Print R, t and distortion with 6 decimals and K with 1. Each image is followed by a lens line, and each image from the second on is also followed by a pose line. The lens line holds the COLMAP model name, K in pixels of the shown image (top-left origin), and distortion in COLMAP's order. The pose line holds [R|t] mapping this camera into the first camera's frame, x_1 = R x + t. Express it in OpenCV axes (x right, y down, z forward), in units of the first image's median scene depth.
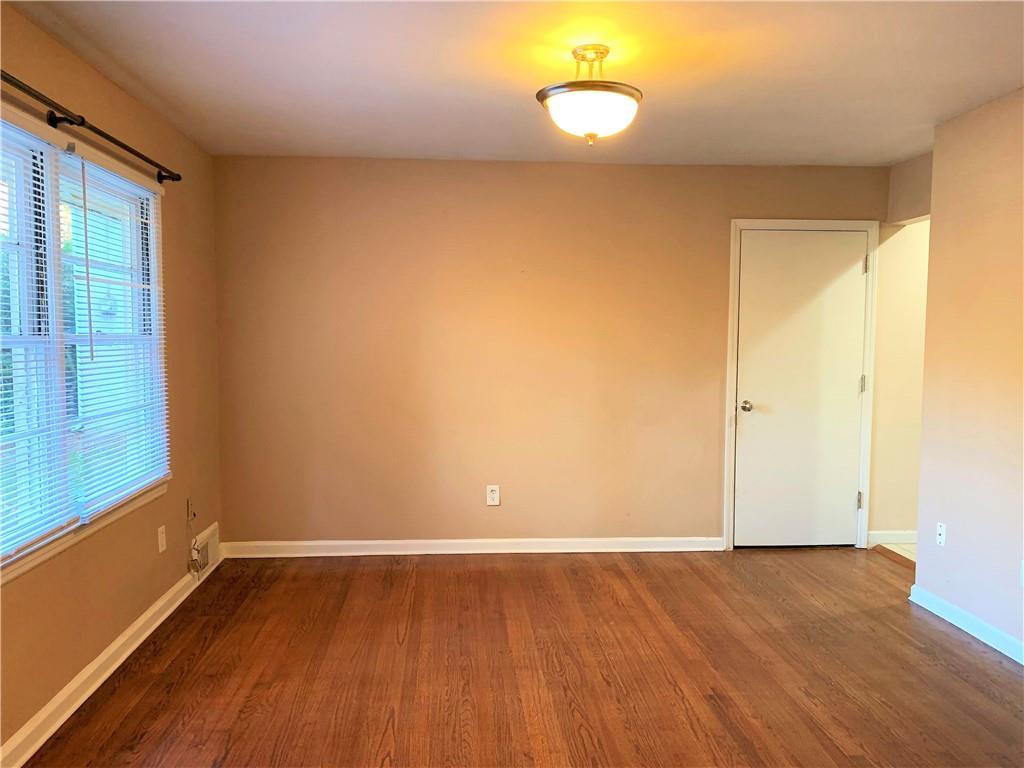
lens RADIAL K [[815.8, 0, 512.0], [0, 815.8, 384.0], [0, 0, 1]] dist [0.033838, -0.018969]
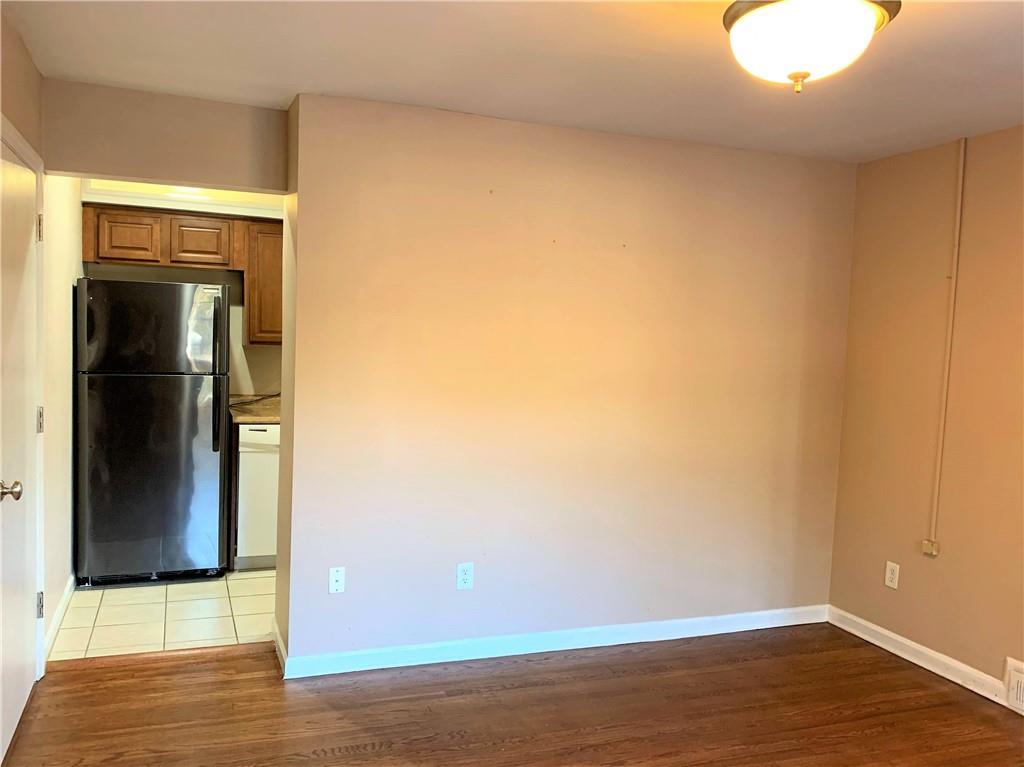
lens RADIAL K [[815.8, 0, 512.0], [0, 815.8, 383.5], [0, 0, 1]] dist [0.033838, -0.018969]
pose [[-0.254719, -0.072022, 0.964329, -0.374734], [0.028363, 0.996237, 0.081896, -0.099204], [-0.966599, 0.048212, -0.251718, 1.092990]]
